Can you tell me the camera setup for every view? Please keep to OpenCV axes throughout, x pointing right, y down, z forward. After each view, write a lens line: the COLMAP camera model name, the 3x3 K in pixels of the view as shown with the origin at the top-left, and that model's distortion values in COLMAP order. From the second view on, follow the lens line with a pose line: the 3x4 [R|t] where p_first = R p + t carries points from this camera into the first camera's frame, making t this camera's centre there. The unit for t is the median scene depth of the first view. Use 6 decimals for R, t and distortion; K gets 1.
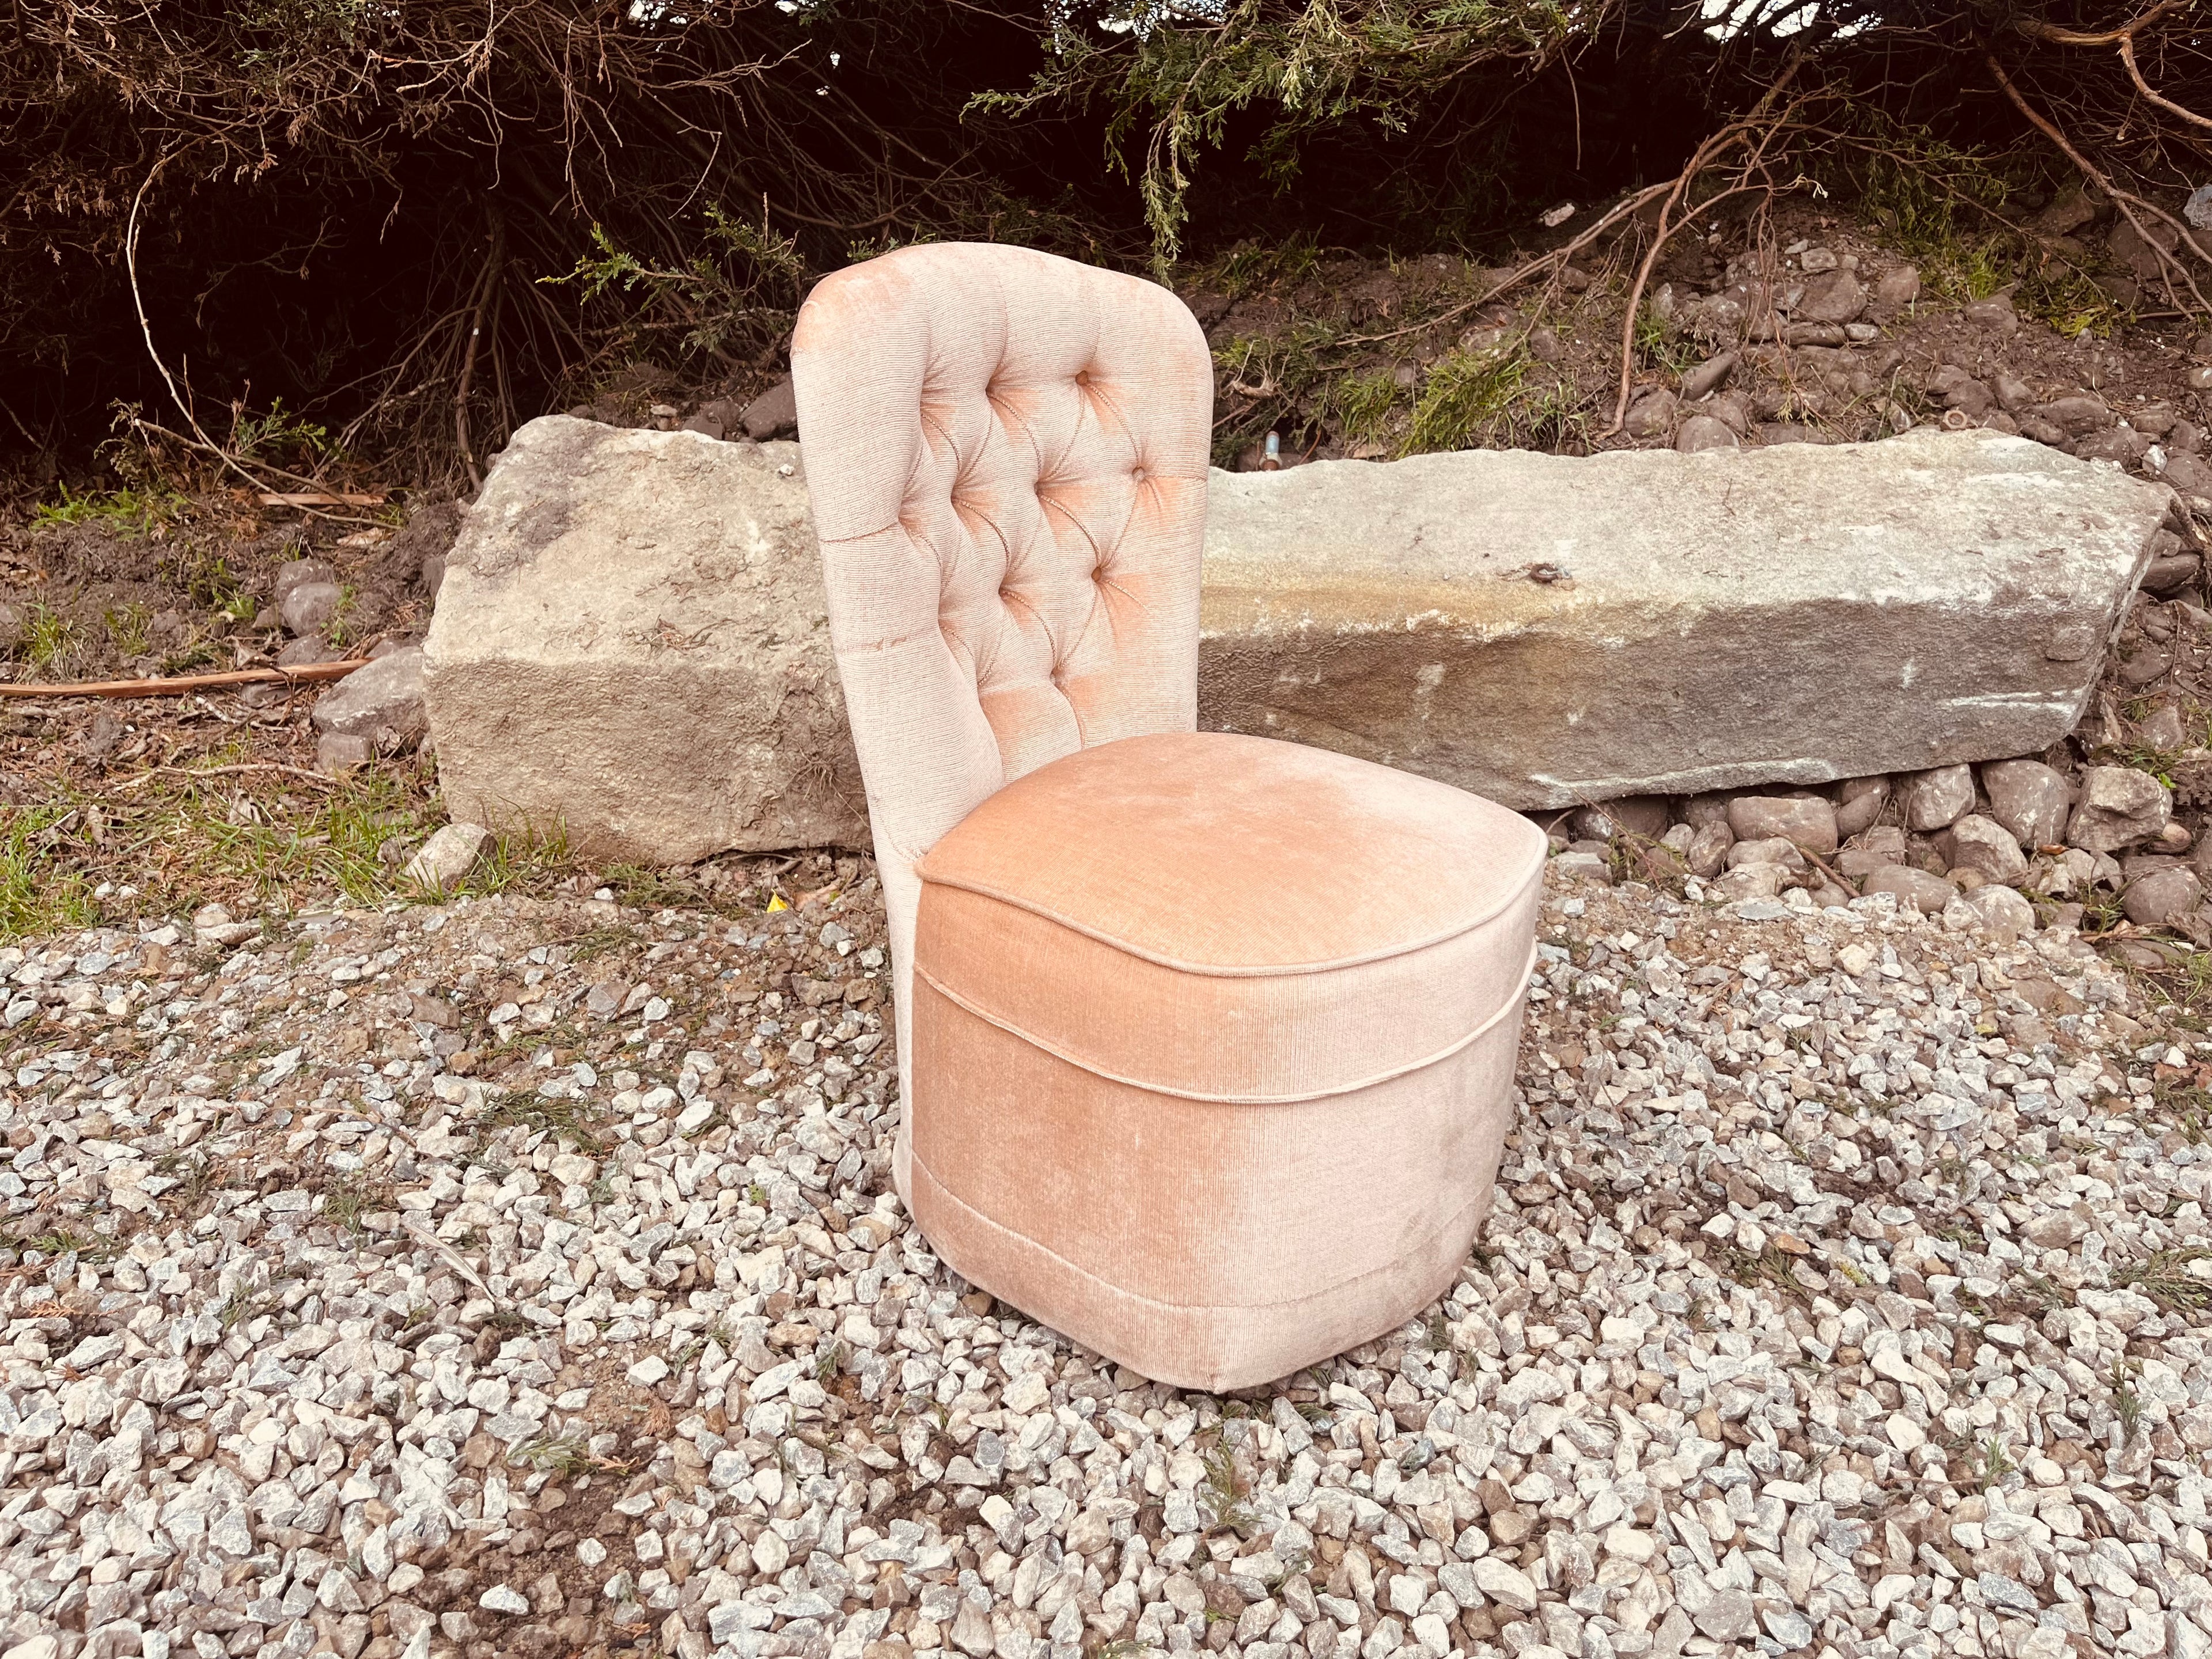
lens RADIAL K [[1685.6, 0, 1112.8], [0, 1685.6, 807.8], [0, 0, 1]] dist [0.056702, -0.076215]
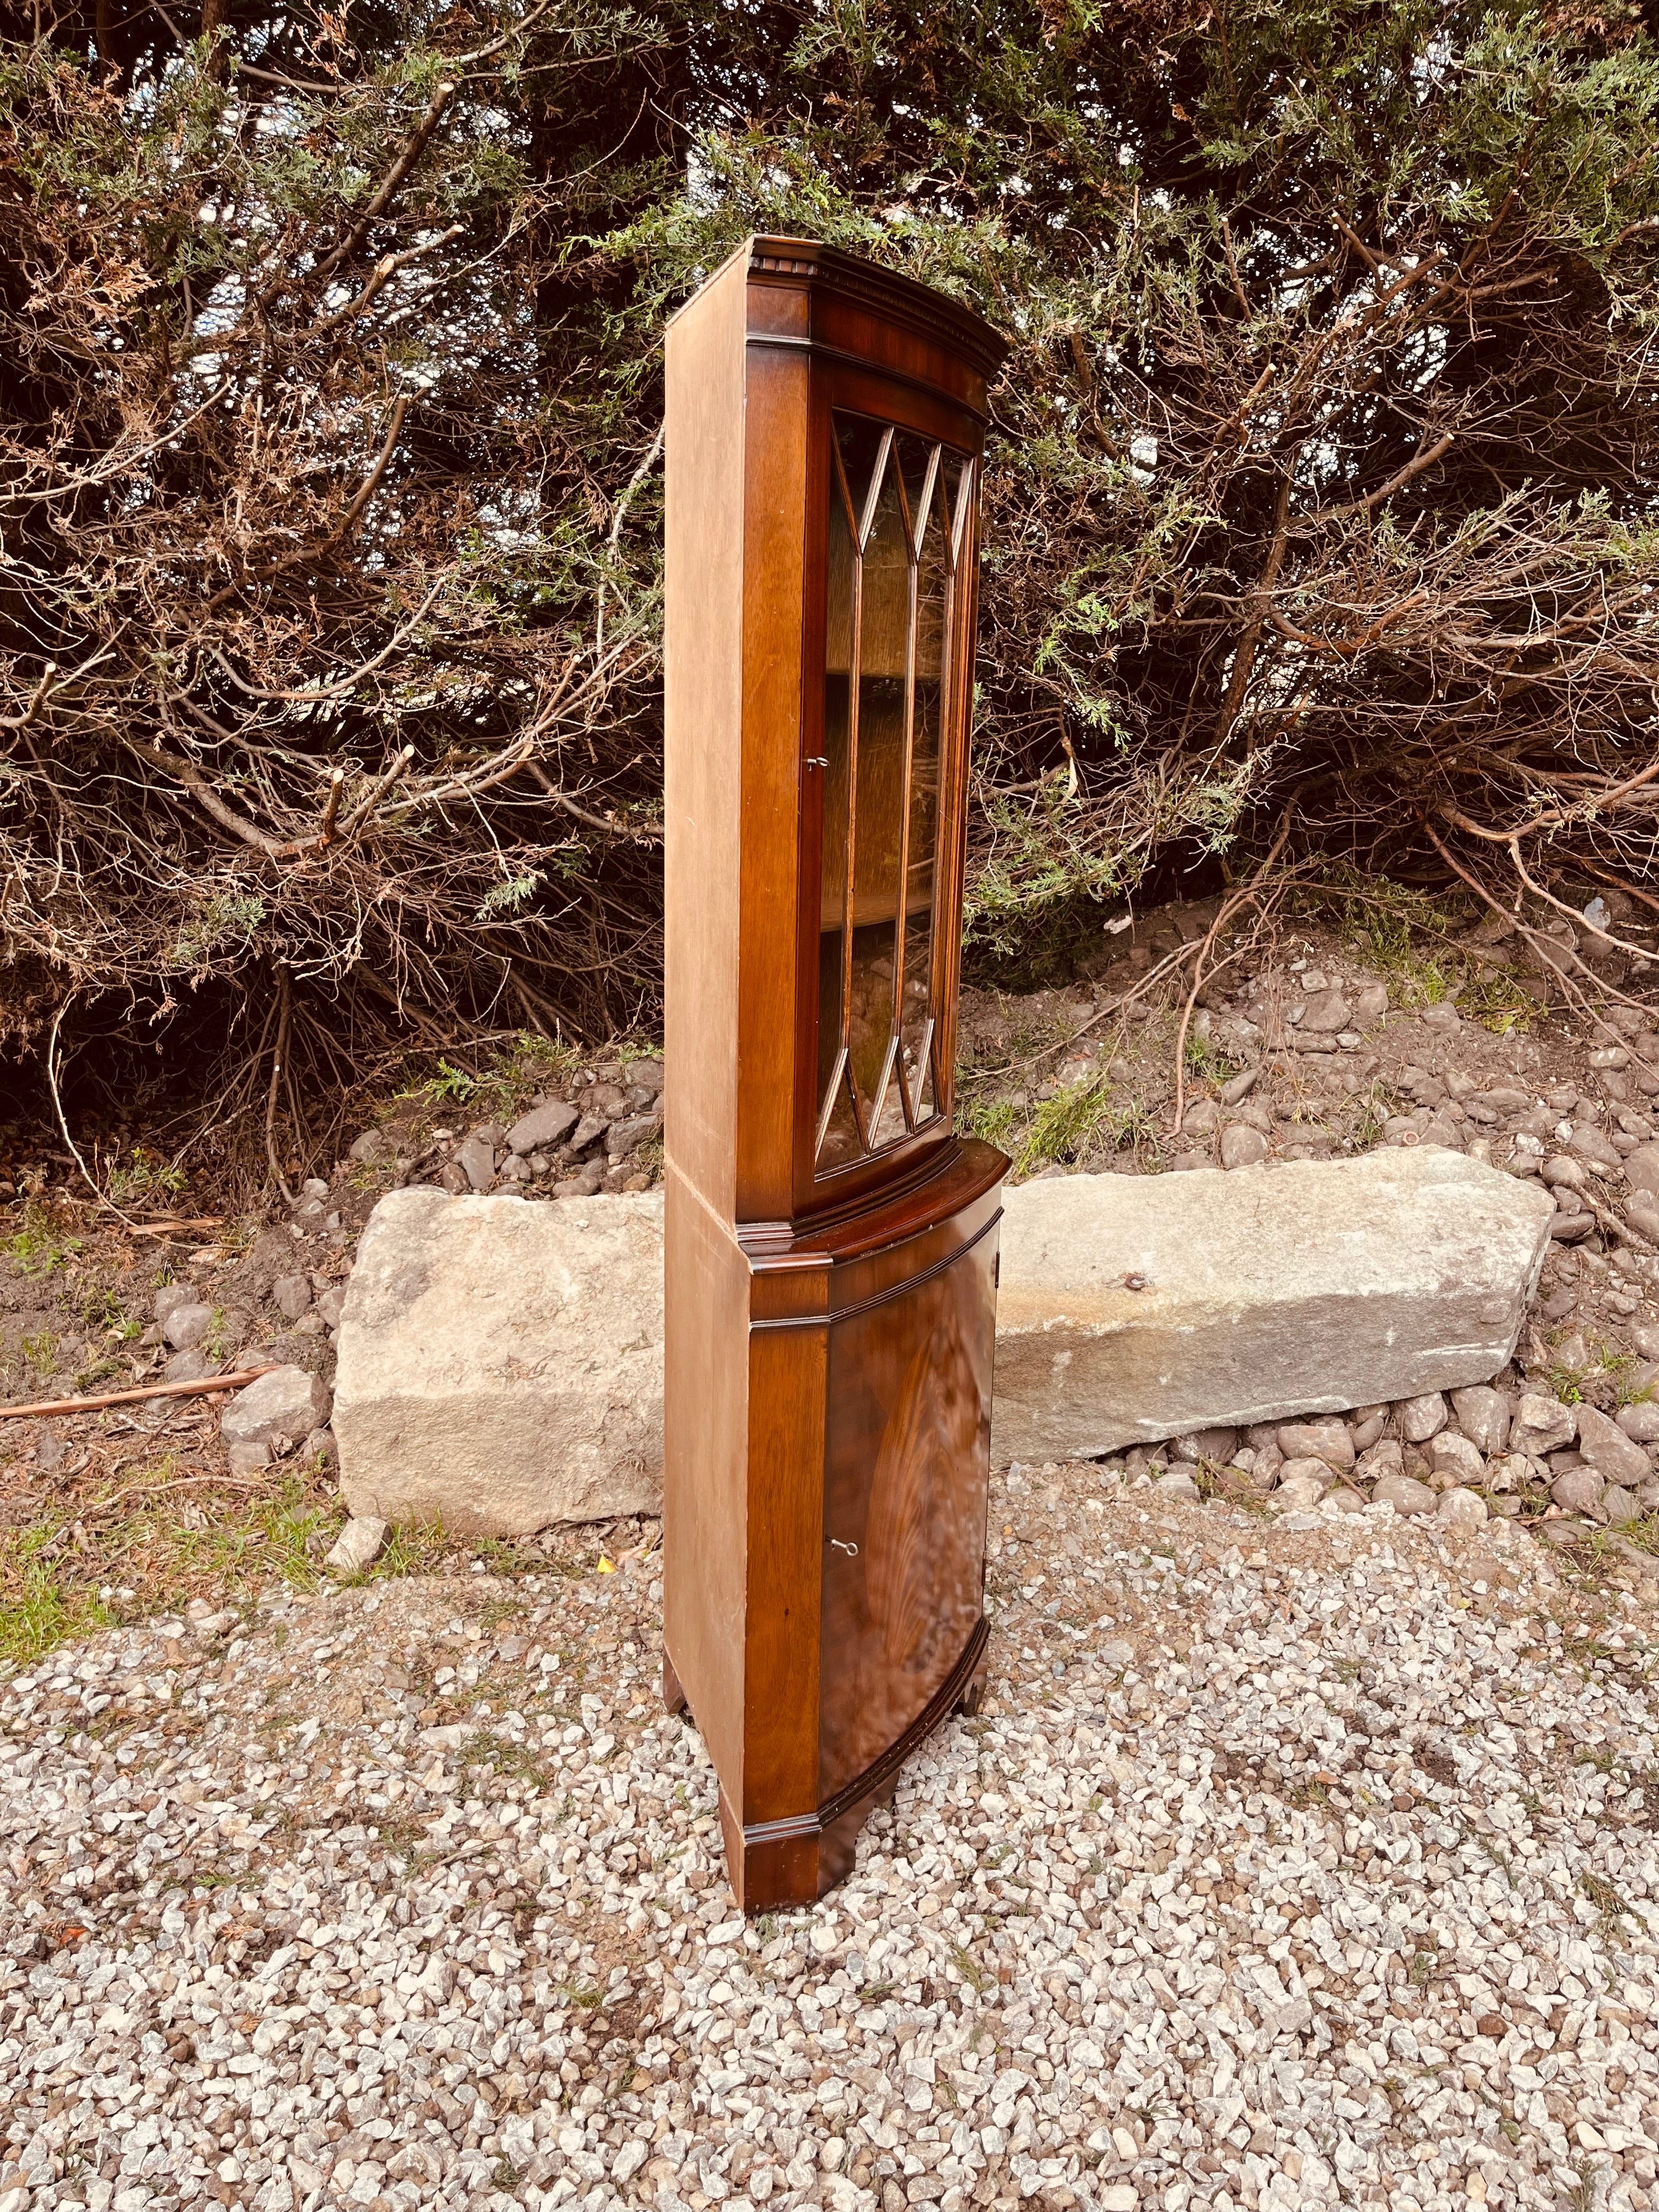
lens RADIAL K [[1685.6, 0, 849.9], [0, 1685.6, 1109.6], [0, 0, 1]] dist [0.056702, -0.076215]
pose [[0.995031, -0.050311, 0.085921, -0.099954], [0.058623, 0.993544, -0.097131, -0.160928], [-0.080479, 0.101685, 0.991556, -0.408125]]
